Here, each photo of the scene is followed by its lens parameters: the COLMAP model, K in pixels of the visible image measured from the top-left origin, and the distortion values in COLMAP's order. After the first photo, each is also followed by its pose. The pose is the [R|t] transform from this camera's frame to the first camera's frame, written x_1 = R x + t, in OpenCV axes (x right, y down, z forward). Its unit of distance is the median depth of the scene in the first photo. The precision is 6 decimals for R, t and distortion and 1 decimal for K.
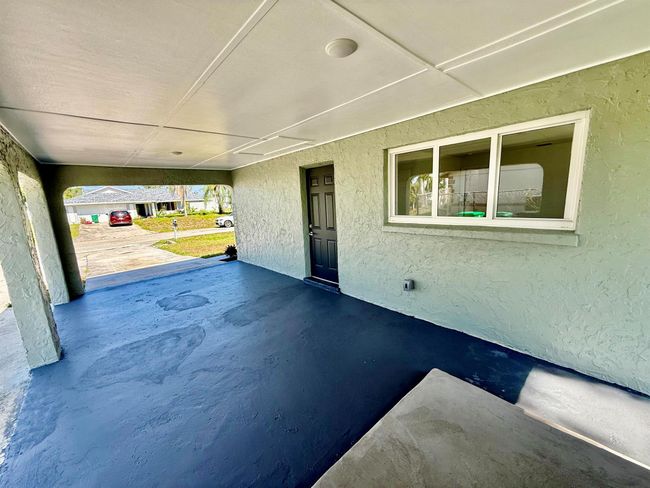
lens RADIAL K [[261.8, 0, 324.8], [0, 261.8, 245.2], [0, 0, 1]] dist [0.002068, 0.000014]
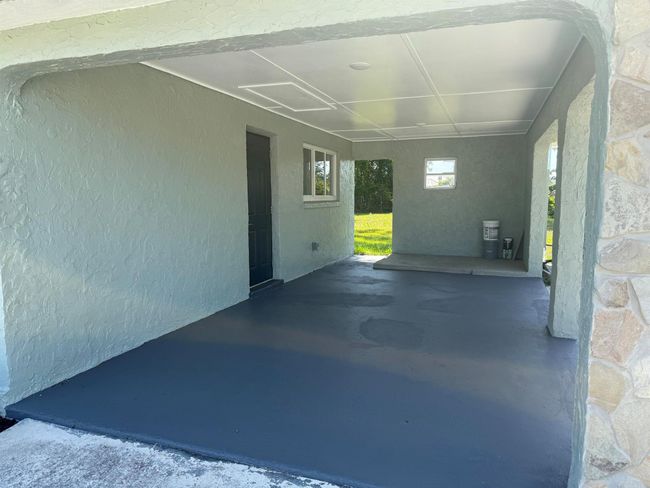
lens RADIAL K [[453.7, 0, 325.6], [0, 453.7, 245.0], [0, 0, 1]] dist [0.007290, -0.006644]
pose [[-0.465918, -0.054262, 0.883163, -1.416349], [0.172326, 0.973441, 0.150720, -0.157374], [-0.867885, 0.222415, -0.444193, 1.592763]]
